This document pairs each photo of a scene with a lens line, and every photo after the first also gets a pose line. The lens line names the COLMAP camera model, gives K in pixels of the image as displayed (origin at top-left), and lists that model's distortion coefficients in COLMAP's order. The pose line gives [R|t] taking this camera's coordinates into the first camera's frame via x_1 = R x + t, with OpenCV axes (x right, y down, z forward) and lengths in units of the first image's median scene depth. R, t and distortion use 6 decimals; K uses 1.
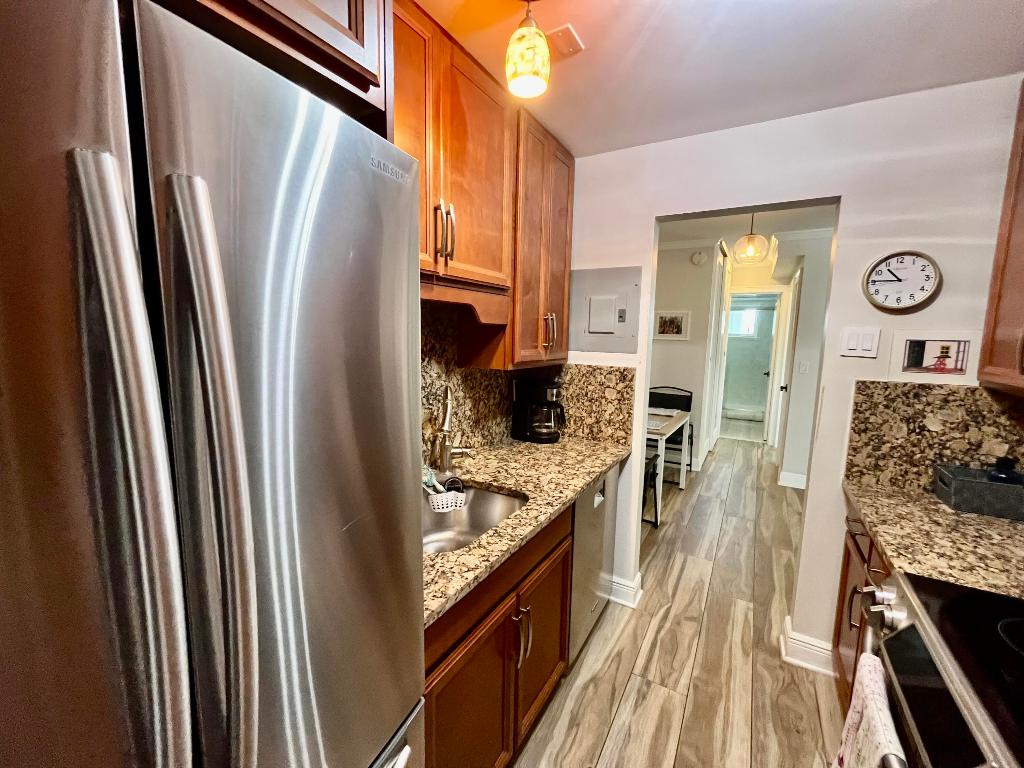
lens RADIAL K [[419.3, 0, 507.4], [0, 419.3, 384.2], [0, 0, 1]] dist [-0.004282, -0.000013]
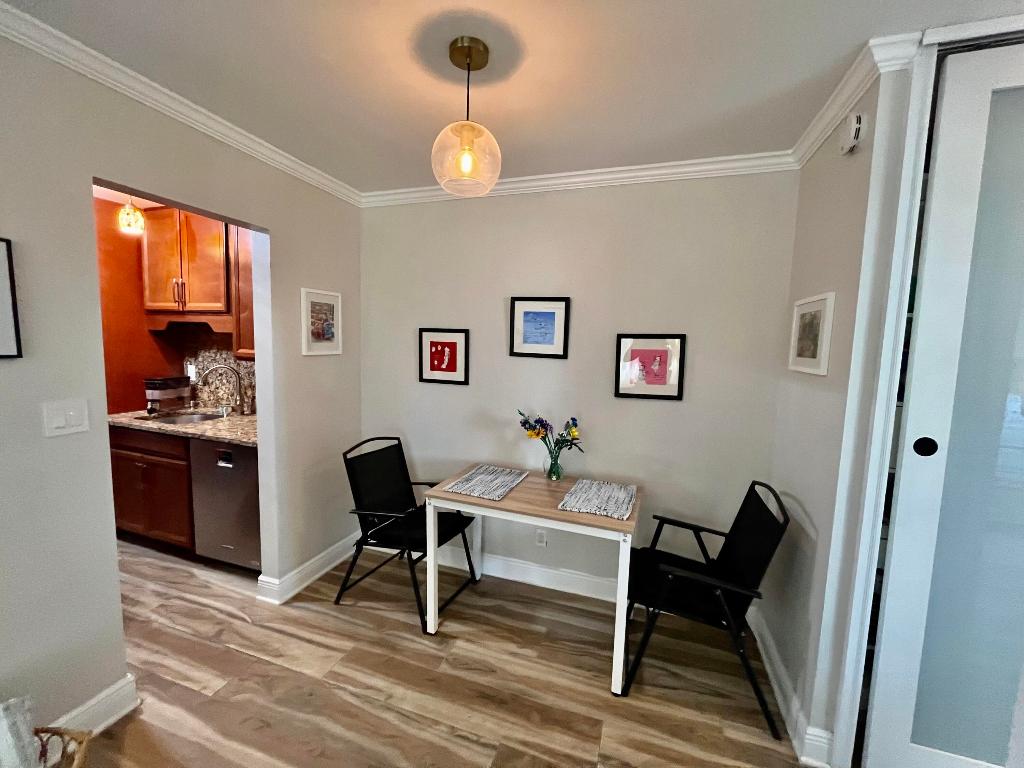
lens RADIAL K [[419.3, 0, 509.3], [0, 419.3, 383.1], [0, 0, 1]] dist [-0.004282, -0.000013]
pose [[0.208357, 0.086800, -0.974194, 1.842800], [-0.146056, 0.987647, 0.056760, -0.197867], [0.967086, 0.130460, 0.218461, 1.714157]]
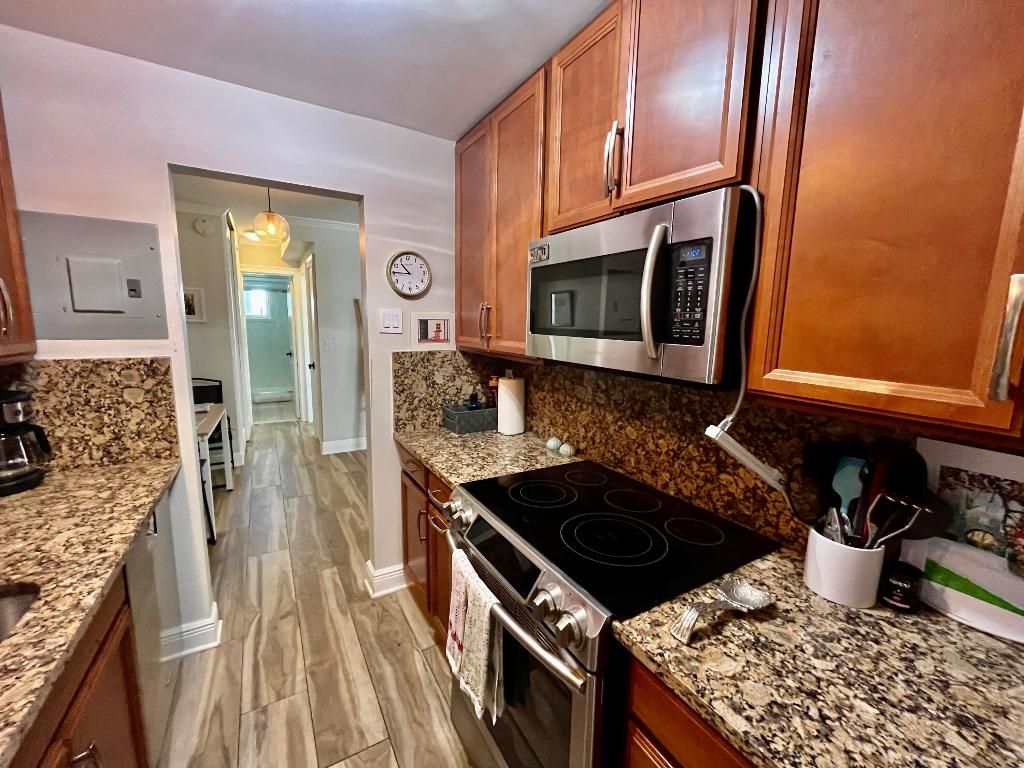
lens RADIAL K [[419.3, 0, 511.1], [0, 419.3, 384.4], [0, 0, 1]] dist [-0.004282, -0.000013]
pose [[0.476278, -0.138175, 0.868370, -0.089848], [0.100446, 0.989661, 0.102382, -0.006357], [-0.873538, 0.038462, 0.485233, 0.088479]]
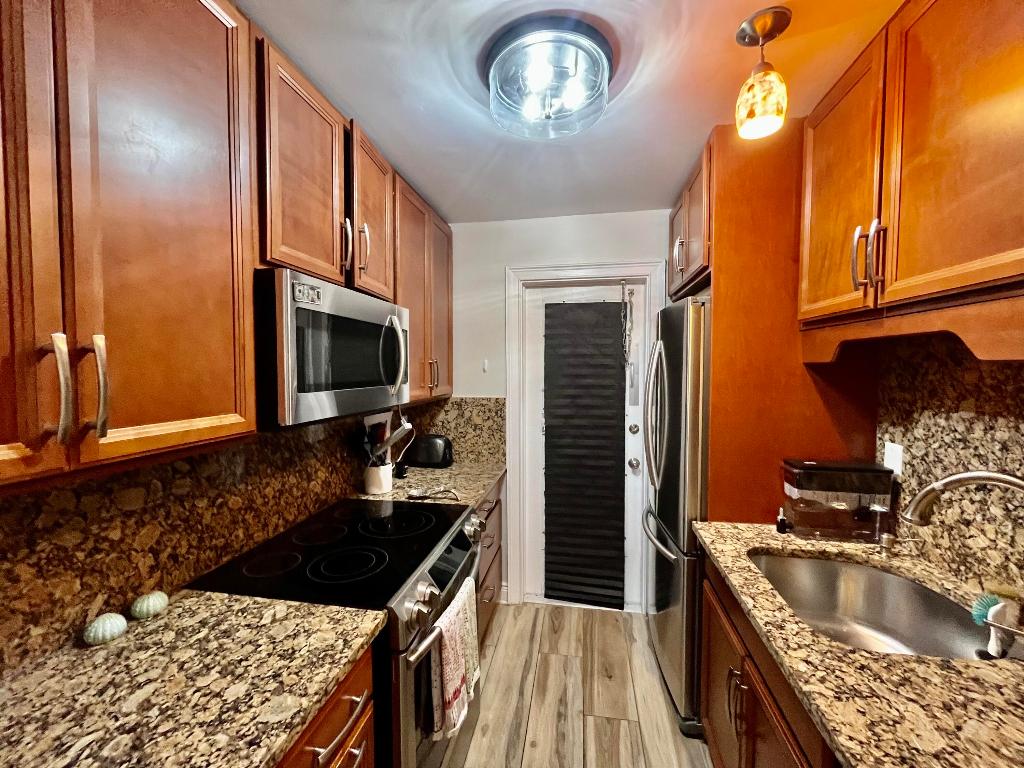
lens RADIAL K [[419.3, 0, 508.2], [0, 419.3, 380.9], [0, 0, 1]] dist [-0.004282, -0.000013]
pose [[-0.935624, -0.003123, -0.352984, 0.617876], [-0.057816, 0.987813, 0.144507, -0.146841], [0.348231, 0.155612, -0.924403, 1.167550]]
